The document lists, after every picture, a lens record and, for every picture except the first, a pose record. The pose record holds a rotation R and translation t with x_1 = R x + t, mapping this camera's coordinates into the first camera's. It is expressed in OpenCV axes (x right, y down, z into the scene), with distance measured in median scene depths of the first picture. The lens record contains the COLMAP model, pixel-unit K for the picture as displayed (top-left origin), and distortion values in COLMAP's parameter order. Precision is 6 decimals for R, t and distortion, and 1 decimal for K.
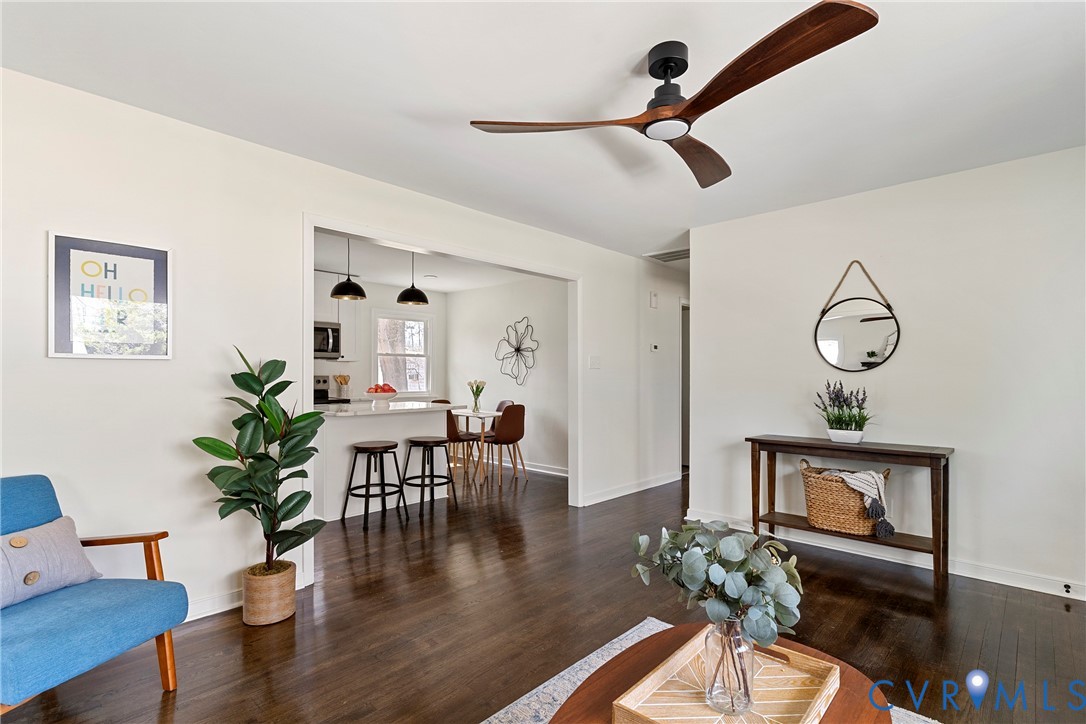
lens RADIAL K [[522.9, 0, 540.1], [0, 522.9, 365.4], [0, 0, 1]] dist [0.002414, 0.000206]
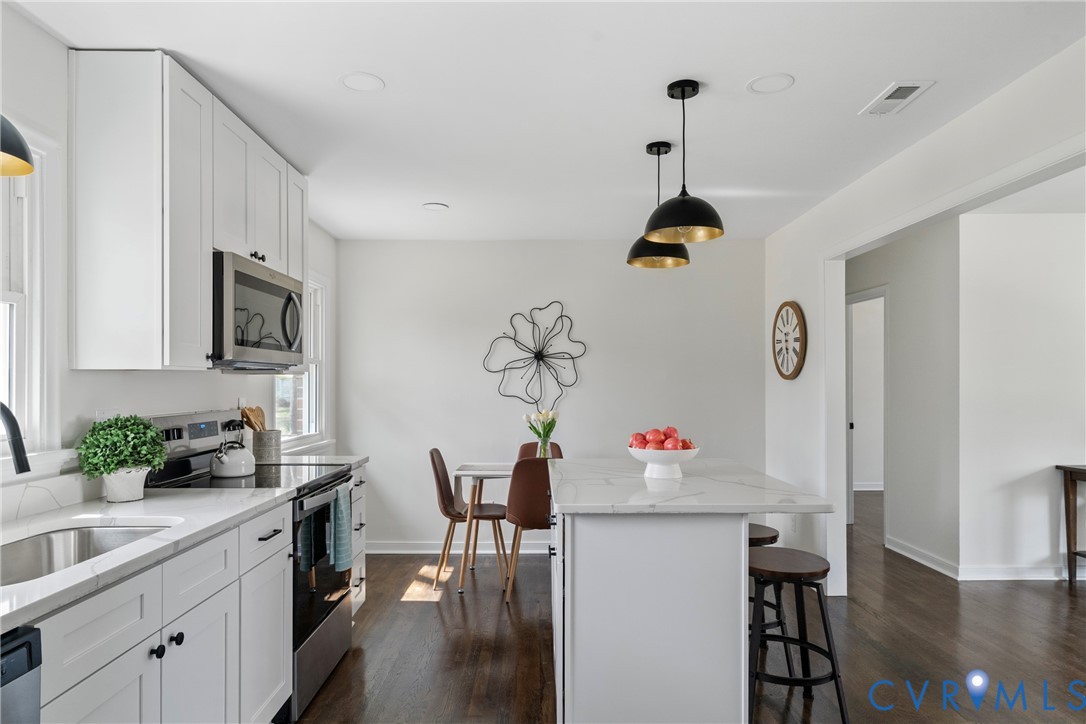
lens RADIAL K [[655.2, 0, 542.4], [0, 655.2, 381.4], [0, 0, 1]] dist [0.000078, -0.000387]
pose [[0.725672, -0.002616, 0.688036, -1.020437], [-0.009303, 0.999864, 0.013612, -0.018776], [-0.687978, -0.016279, 0.725549, 0.840569]]
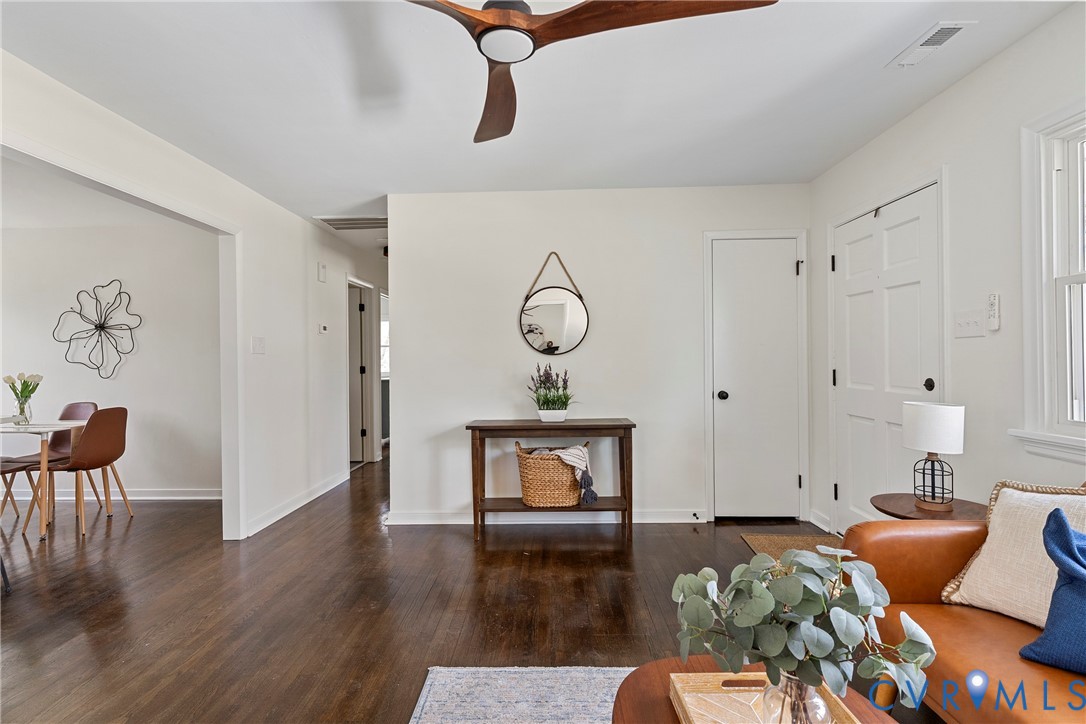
lens RADIAL K [[520.4, 0, 535.4], [0, 520.4, 352.9], [0, 0, 1]] dist [0.003564, 0.000041]
pose [[0.748113, -0.003120, 0.663564, -0.129586], [0.000370, 0.999991, 0.004285, 0.002736], [-0.663571, -0.002960, 0.748107, 0.205690]]
